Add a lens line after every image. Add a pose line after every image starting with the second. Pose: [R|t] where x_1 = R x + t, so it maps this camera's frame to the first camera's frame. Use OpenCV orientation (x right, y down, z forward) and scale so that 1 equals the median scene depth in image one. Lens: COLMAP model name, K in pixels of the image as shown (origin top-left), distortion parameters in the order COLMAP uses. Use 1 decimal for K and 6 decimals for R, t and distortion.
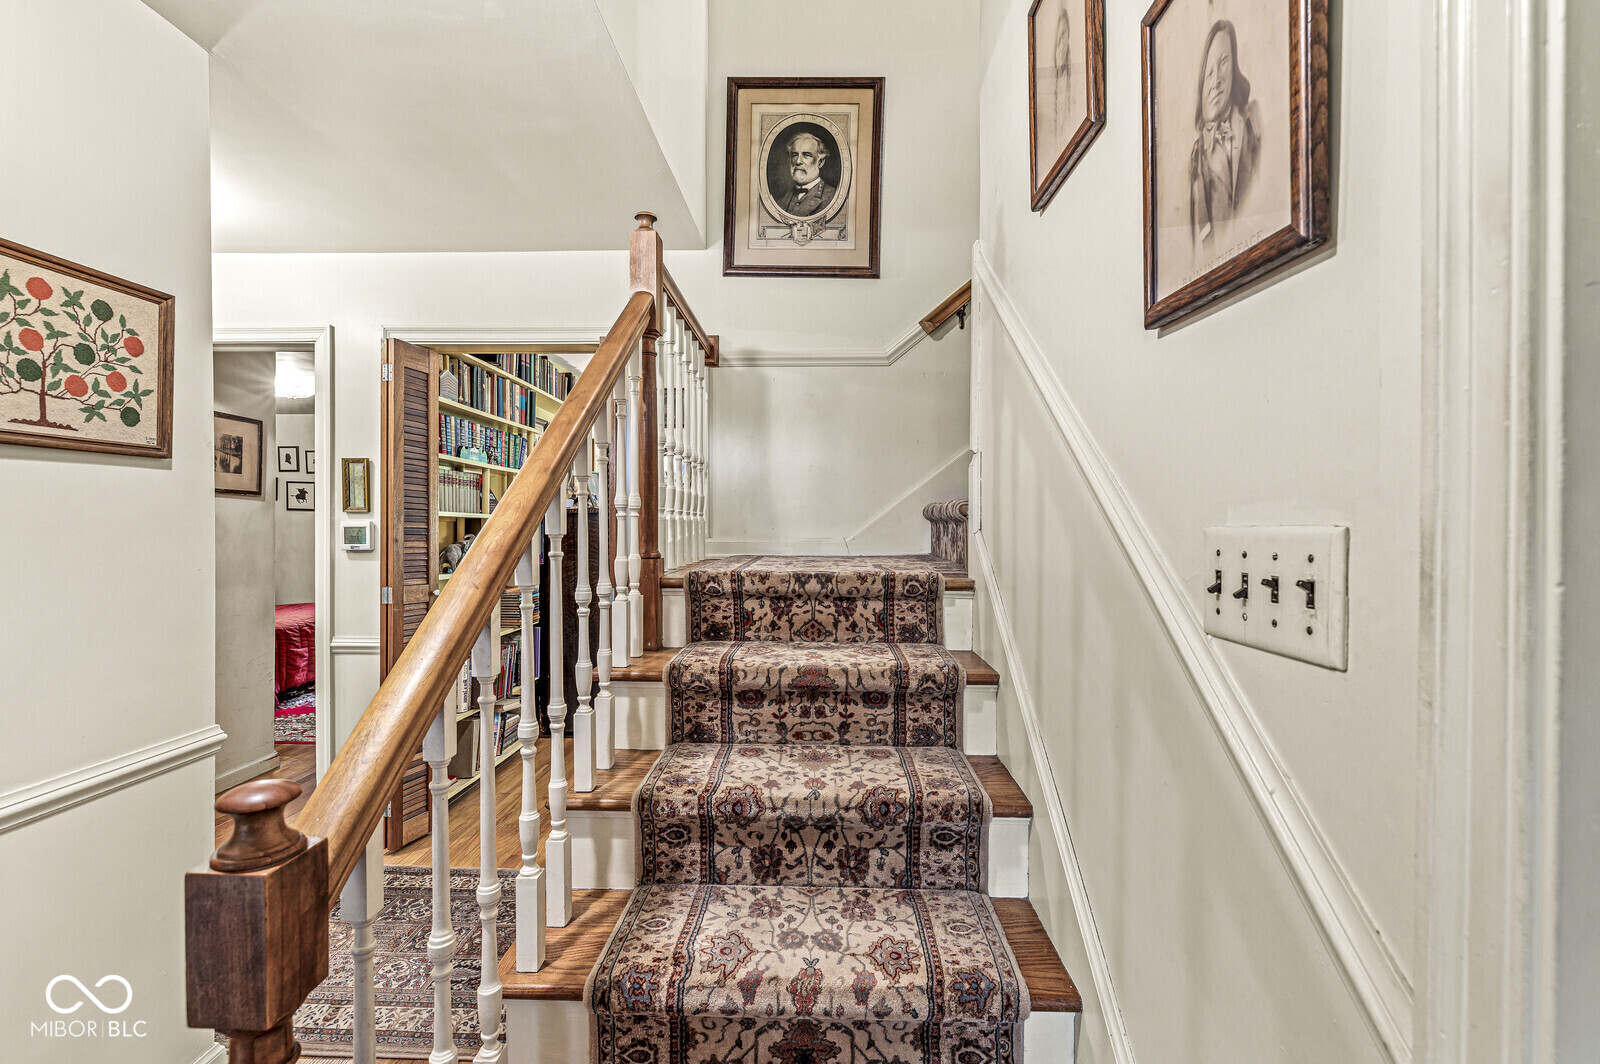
lens RADIAL K [[697.1, 0, 814.4], [0, 697.1, 536.1], [0, 0, 1]] dist [-0.002664, 0.000549]
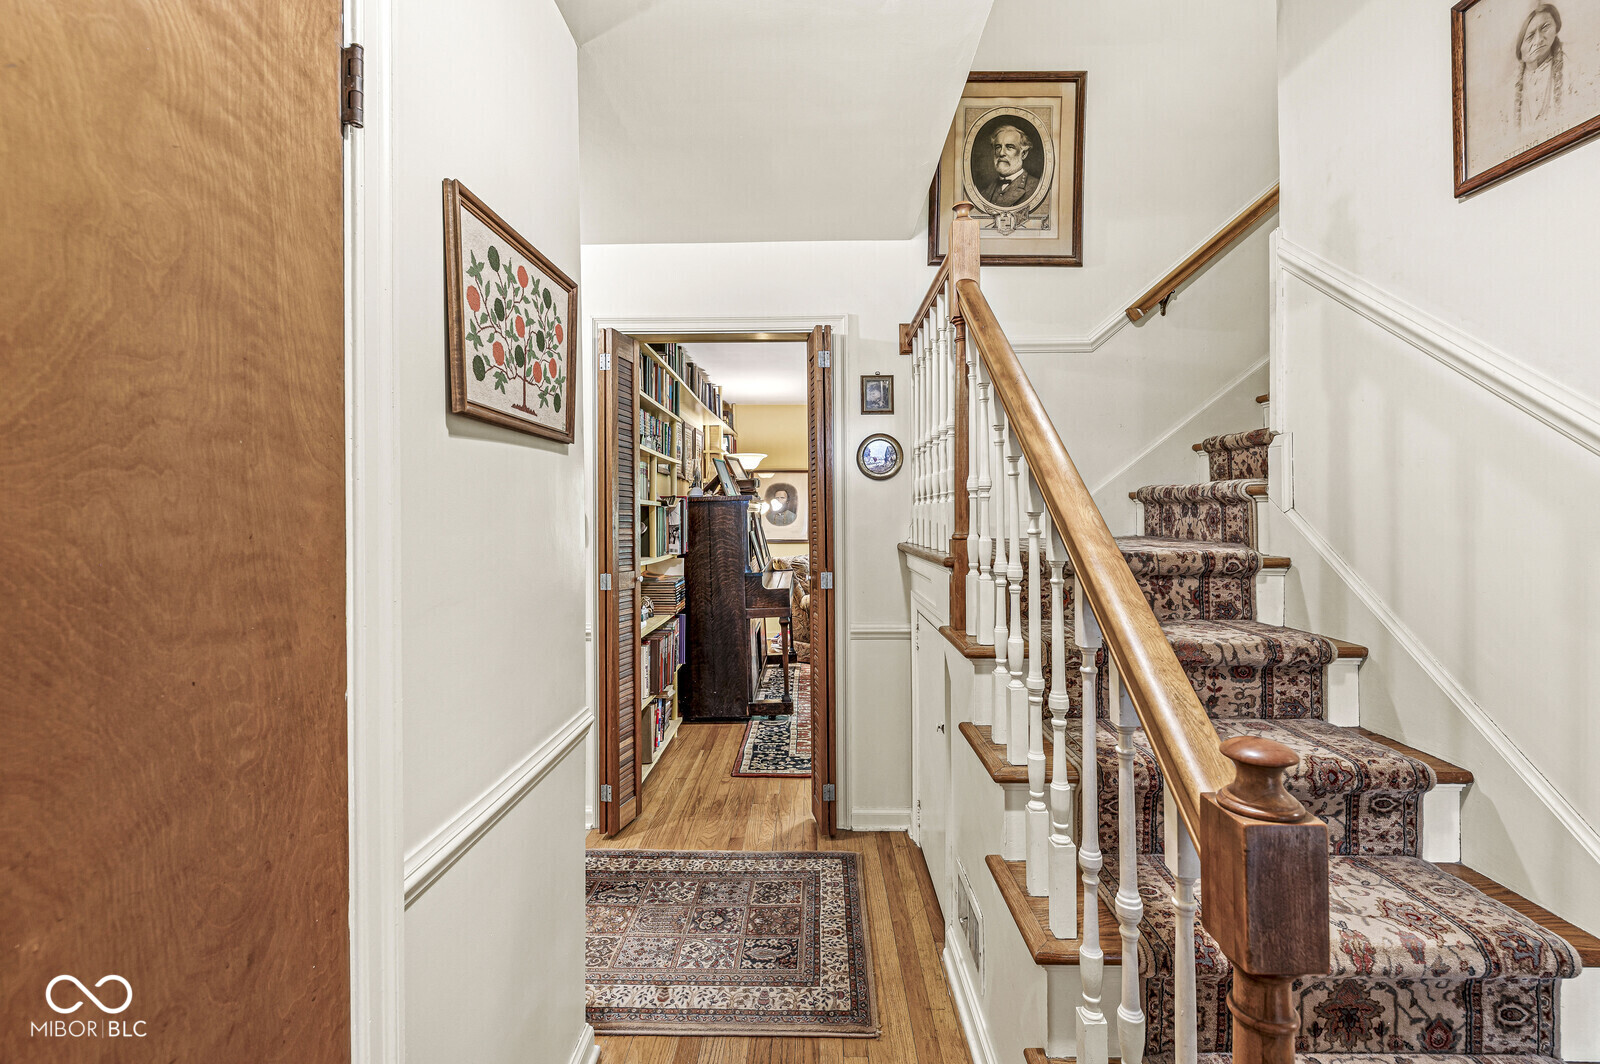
lens RADIAL K [[697.1, 0, 746.9], [0, 697.1, 515.8], [0, 0, 1]] dist [-0.002664, 0.000549]
pose [[0.999910, -0.010631, 0.008152, -0.651118], [0.010735, 0.999861, -0.012794, 0.007178], [-0.008015, 0.012881, 0.999885, -0.023594]]
